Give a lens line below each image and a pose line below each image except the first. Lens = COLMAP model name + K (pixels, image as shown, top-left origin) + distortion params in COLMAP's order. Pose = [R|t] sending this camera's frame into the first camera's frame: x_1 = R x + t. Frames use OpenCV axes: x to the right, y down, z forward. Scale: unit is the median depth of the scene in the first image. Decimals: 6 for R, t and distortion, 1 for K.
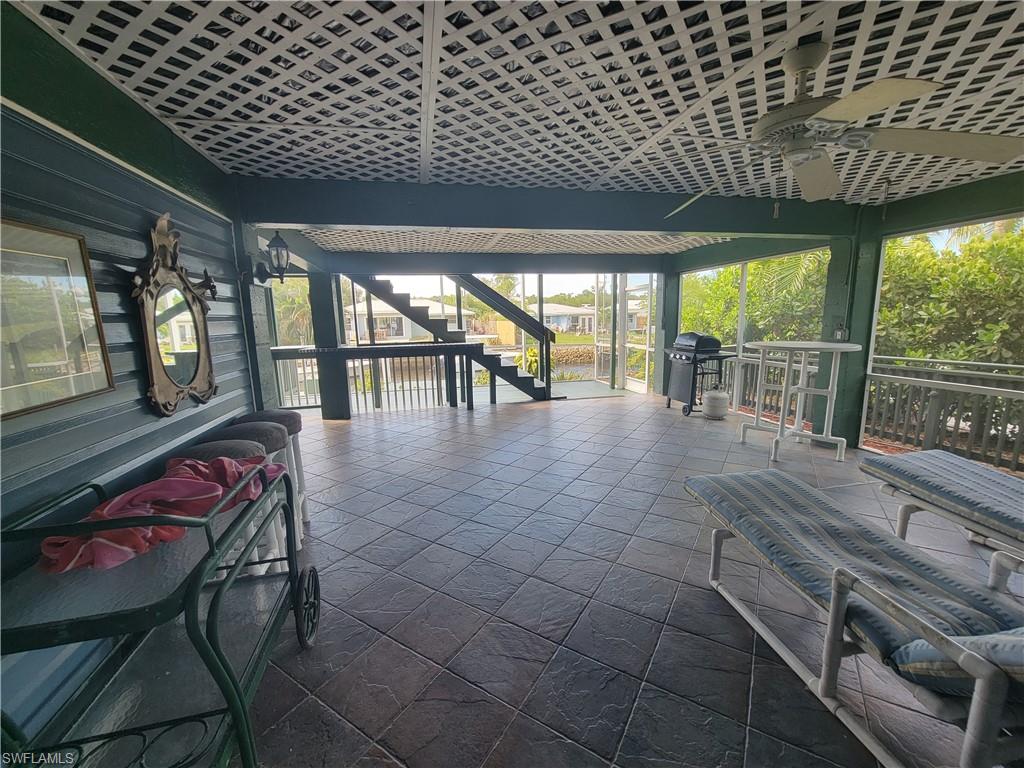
lens RADIAL K [[417.0, 0, 513.0], [0, 417.0, 391.6], [0, 0, 1]] dist [-0.006945, 0.000618]
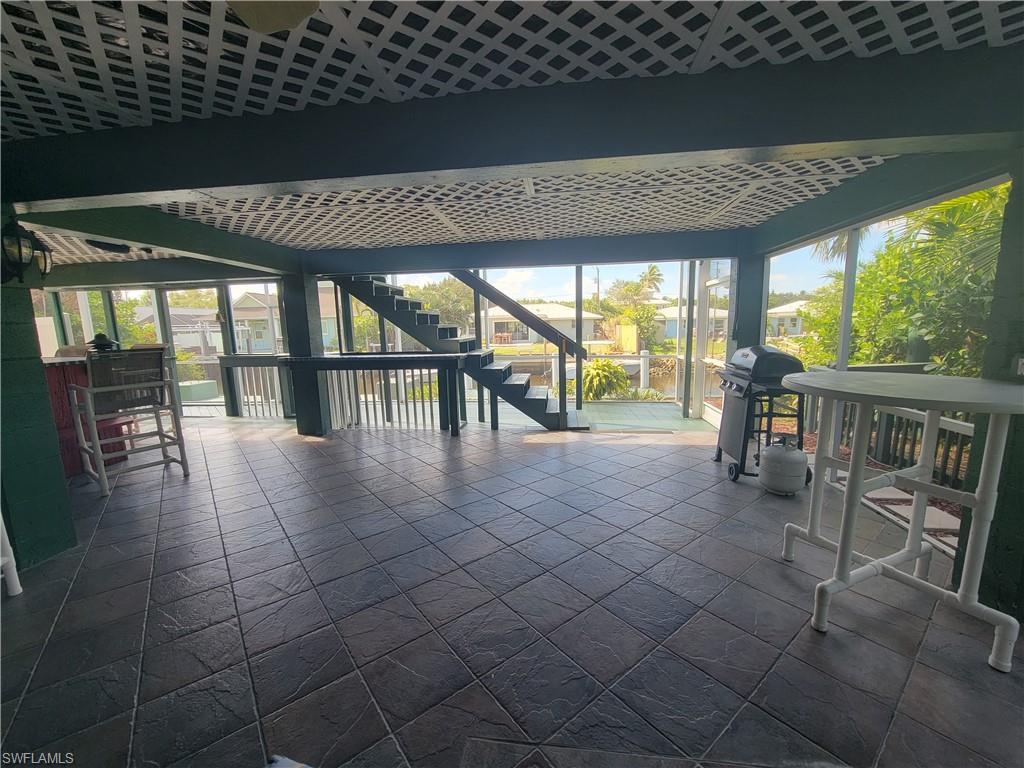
lens RADIAL K [[417.0, 0, 513.0], [0, 417.0, 391.6], [0, 0, 1]] dist [-0.006945, 0.000618]
pose [[0.943764, 0.052927, -0.326357, 0.247191], [-0.055463, 0.998460, 0.001538, -0.047049], [0.325935, 0.016649, 0.945245, 0.244939]]
